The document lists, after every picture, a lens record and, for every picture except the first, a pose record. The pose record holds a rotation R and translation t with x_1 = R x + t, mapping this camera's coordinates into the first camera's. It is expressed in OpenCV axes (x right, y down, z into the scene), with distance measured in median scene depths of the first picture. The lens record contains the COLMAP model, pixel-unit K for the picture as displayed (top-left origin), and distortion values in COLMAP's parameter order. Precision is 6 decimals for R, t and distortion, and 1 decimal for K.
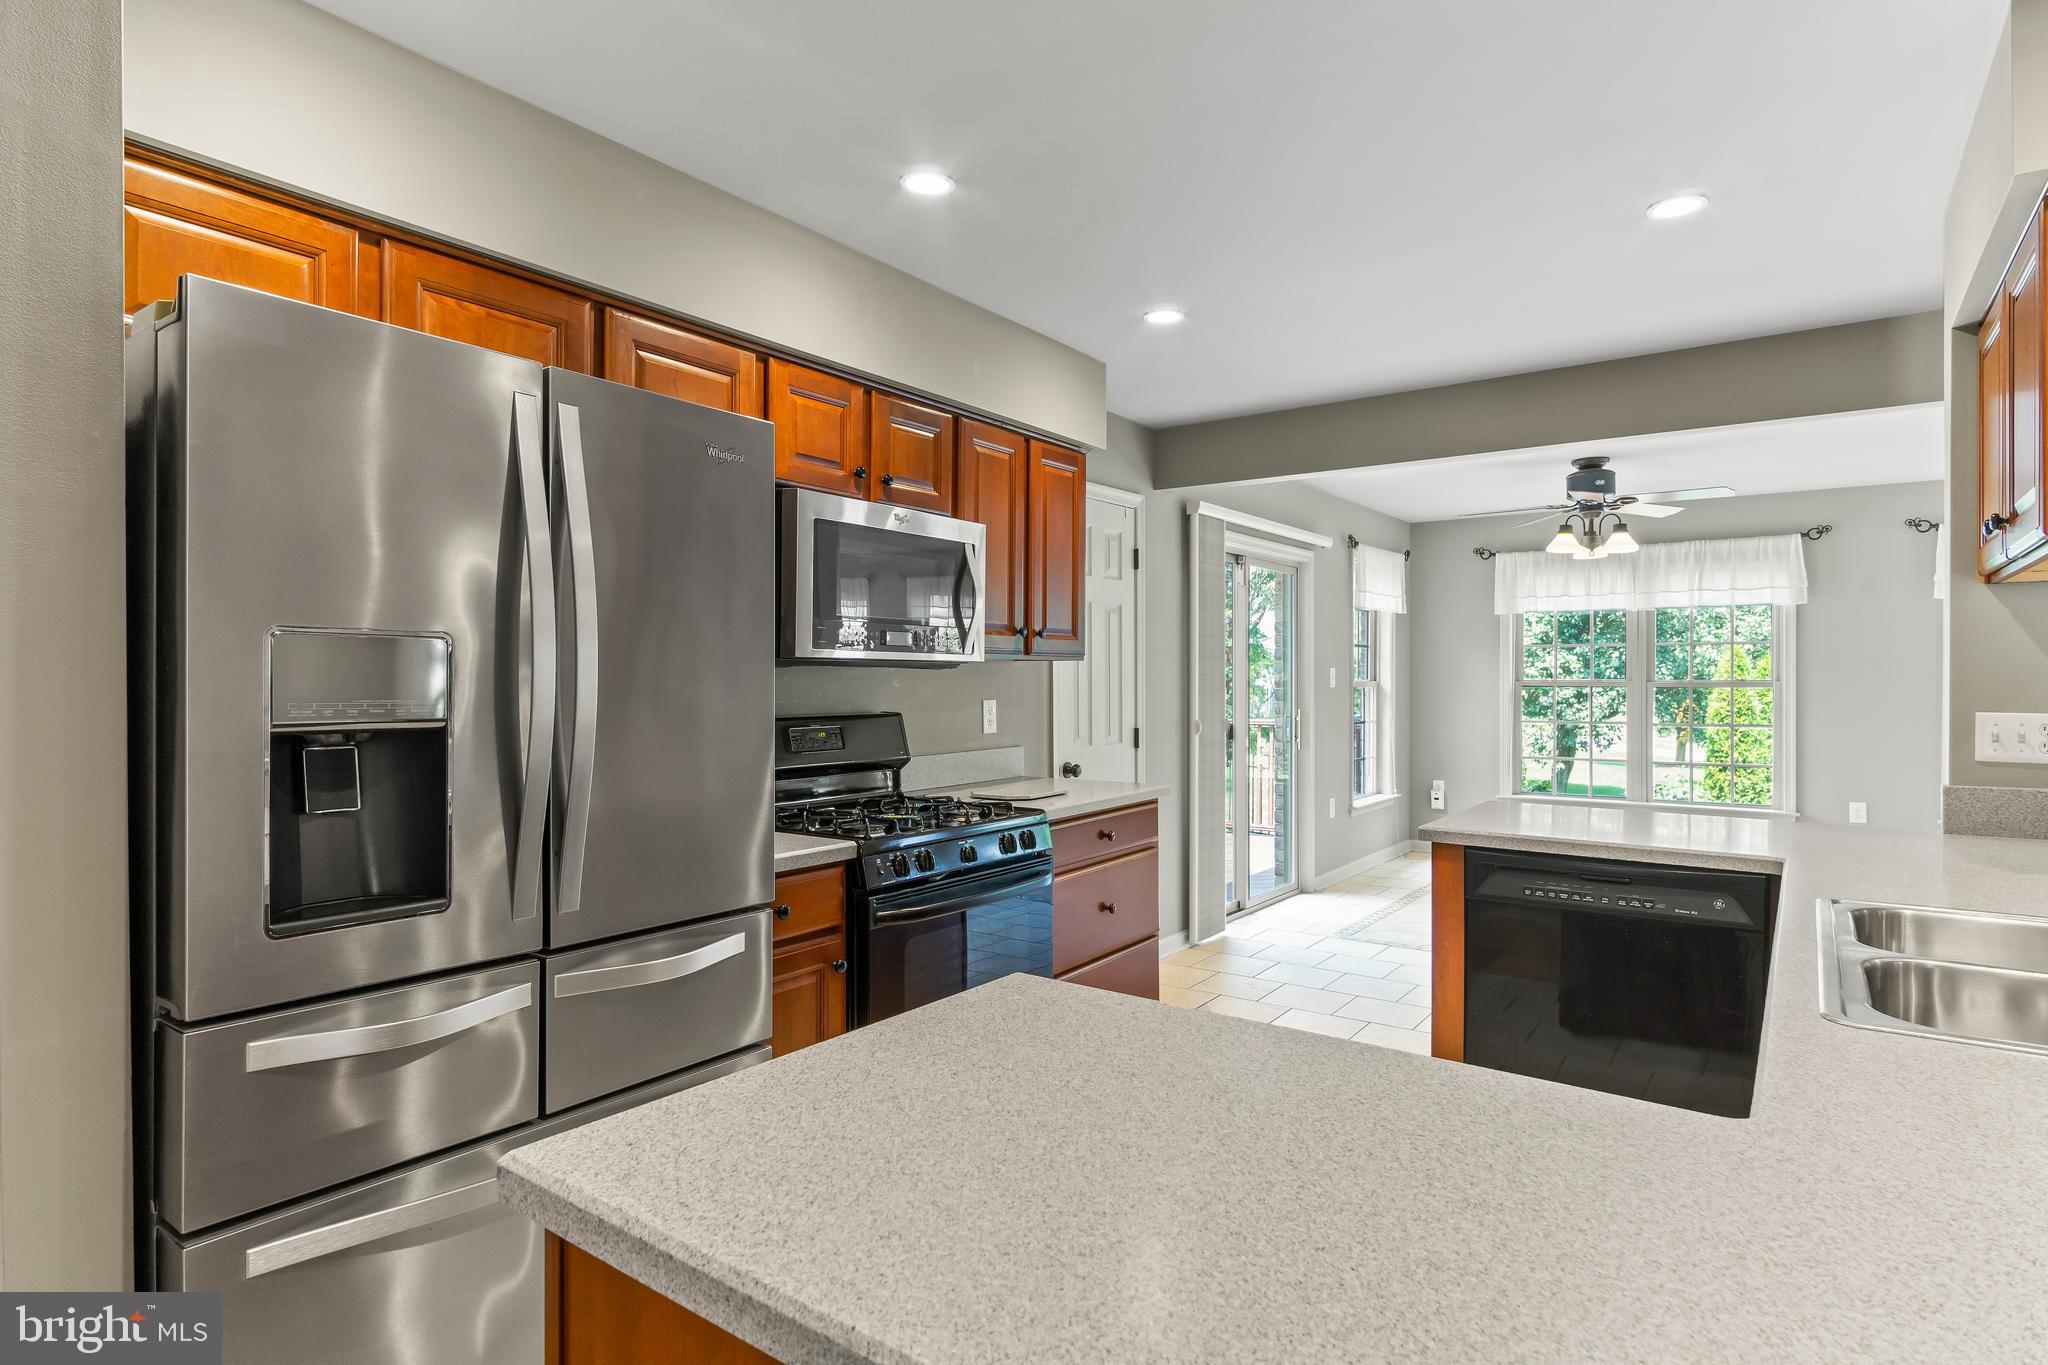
lens RADIAL K [[1092.5, 0, 1017.9], [0, 1092.5, 679.5], [0, 0, 1]] dist [-0.008391, 0.001562]
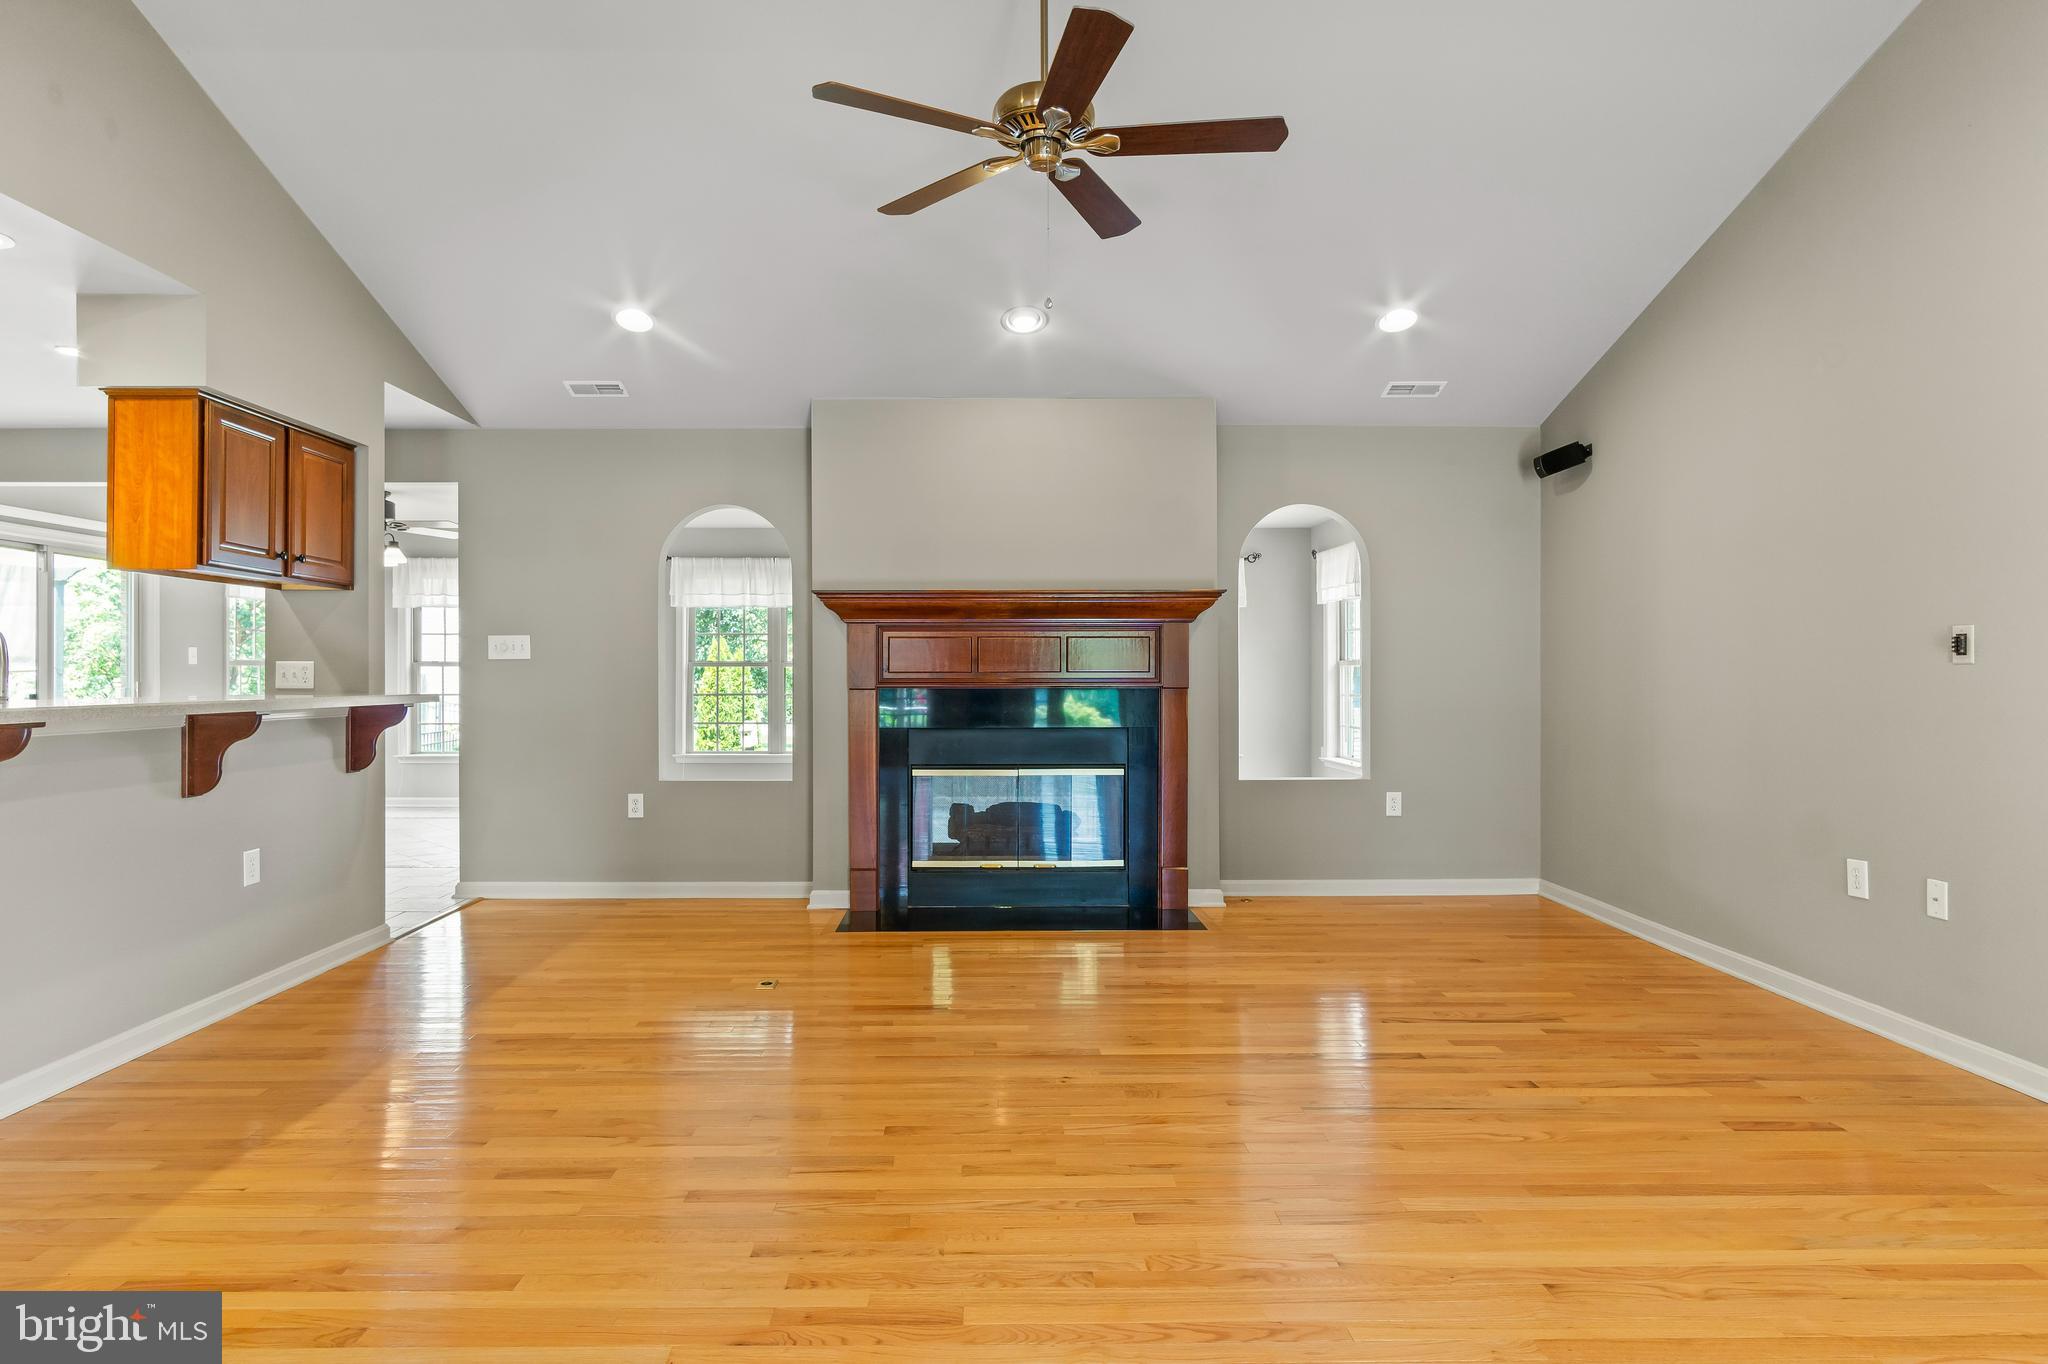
lens RADIAL K [[1092.5, 0, 996.9], [0, 1092.5, 672.2], [0, 0, 1]] dist [-0.008391, 0.001562]
pose [[0.806834, 0.003067, 0.590770, 0.522133], [-0.000226, 0.999988, -0.004883, 0.037545], [-0.590778, 0.003807, 0.806825, -0.772867]]
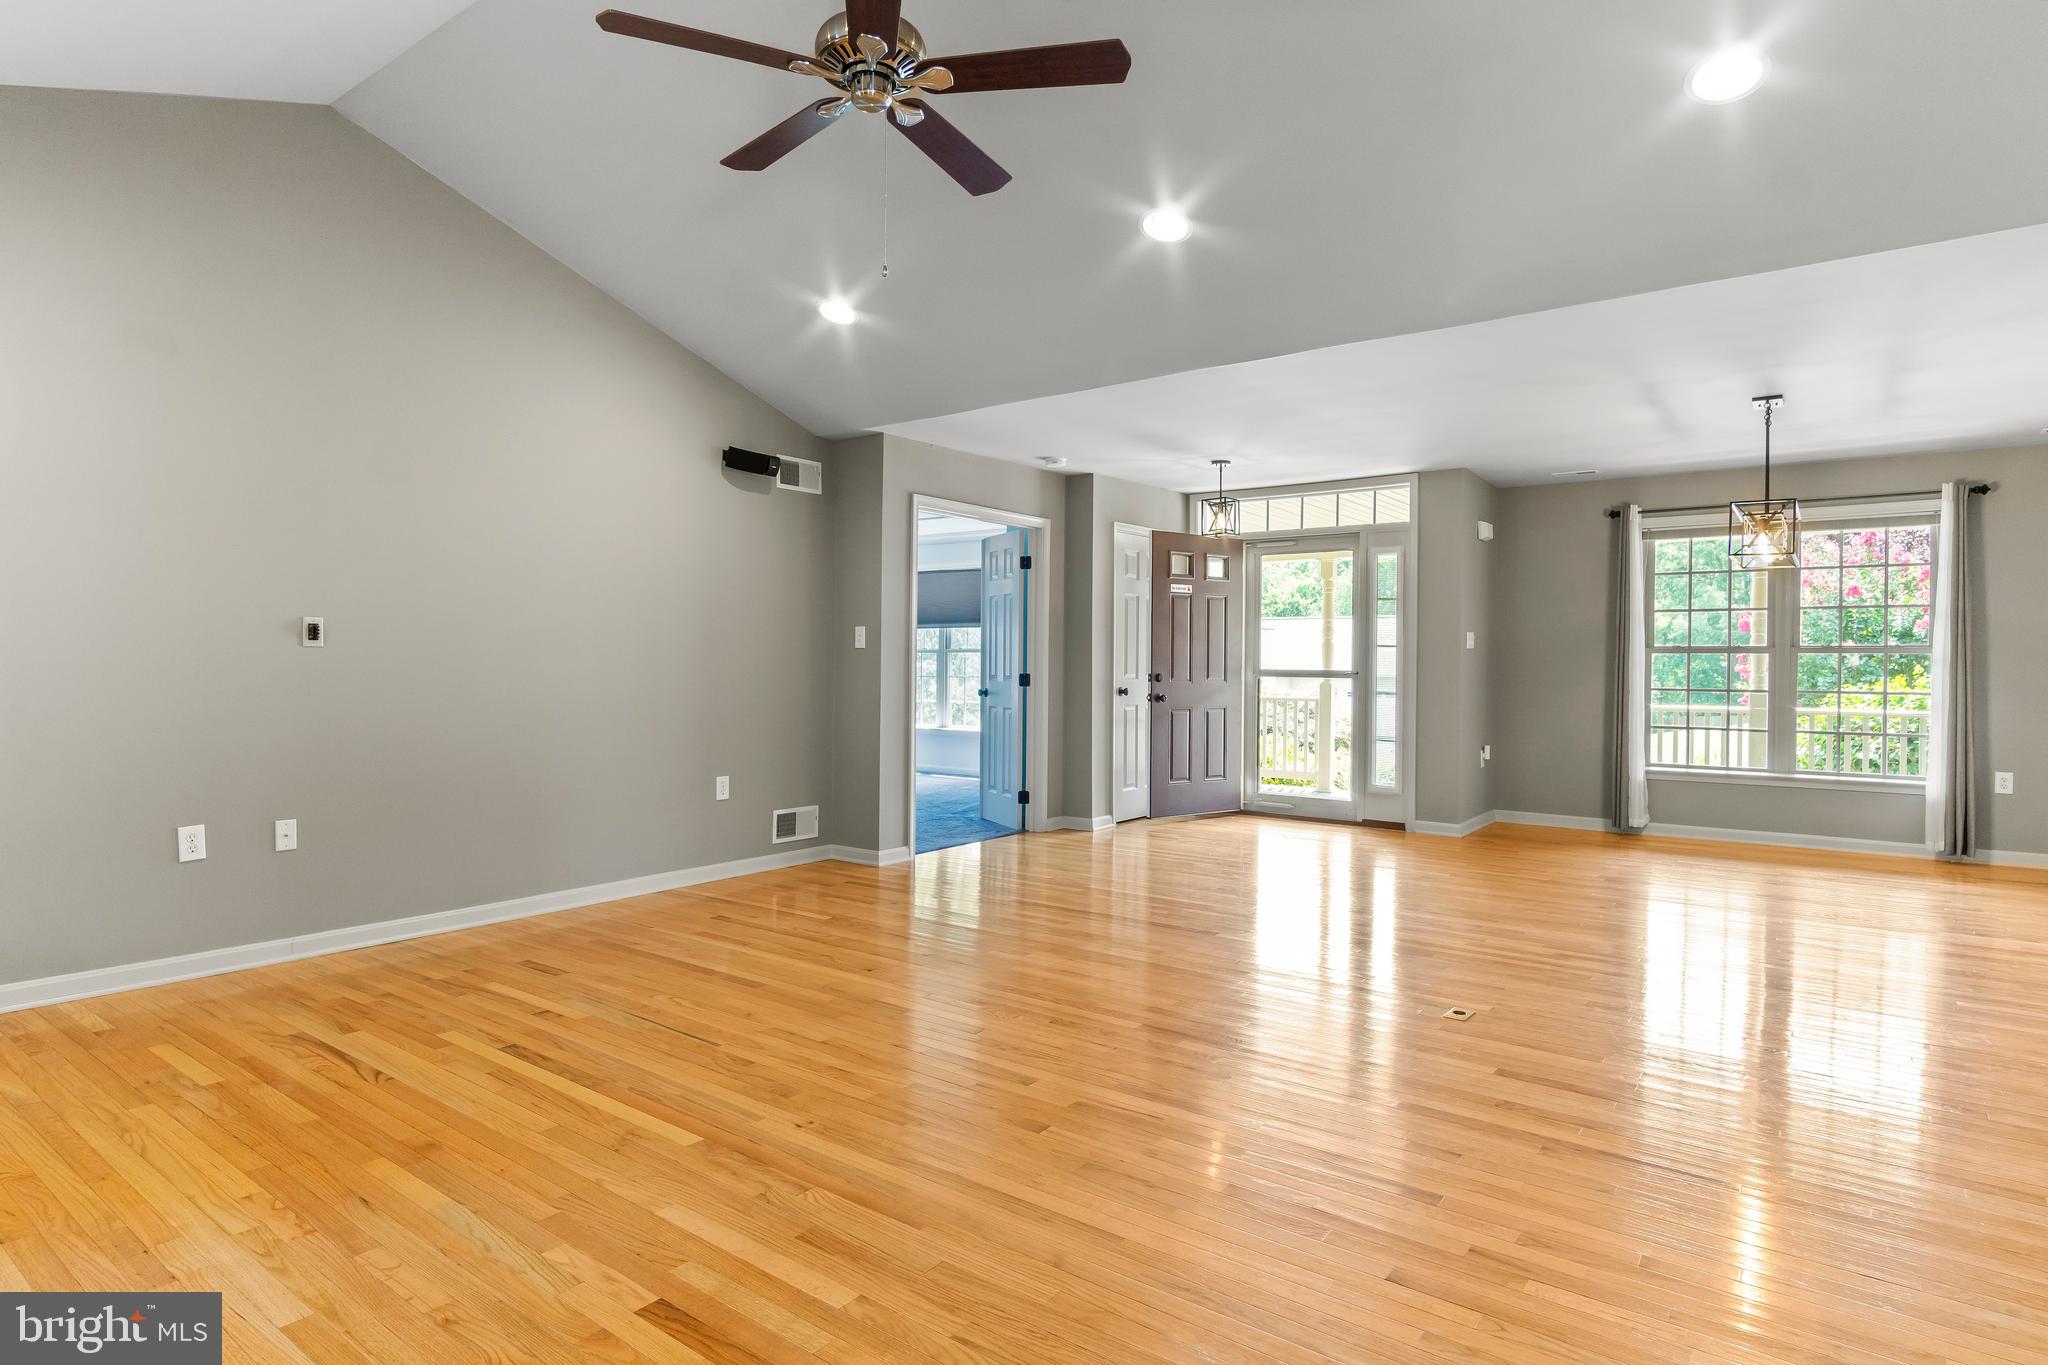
lens RADIAL K [[1092.5, 0, 1004.2], [0, 1092.5, 684.2], [0, 0, 1]] dist [-0.008391, 0.001562]
pose [[-0.999432, -0.005807, 0.033187, 0.895375], [-0.005169, 0.999801, 0.019253, 0.039707], [-0.033292, 0.019071, -0.999264, 0.547020]]
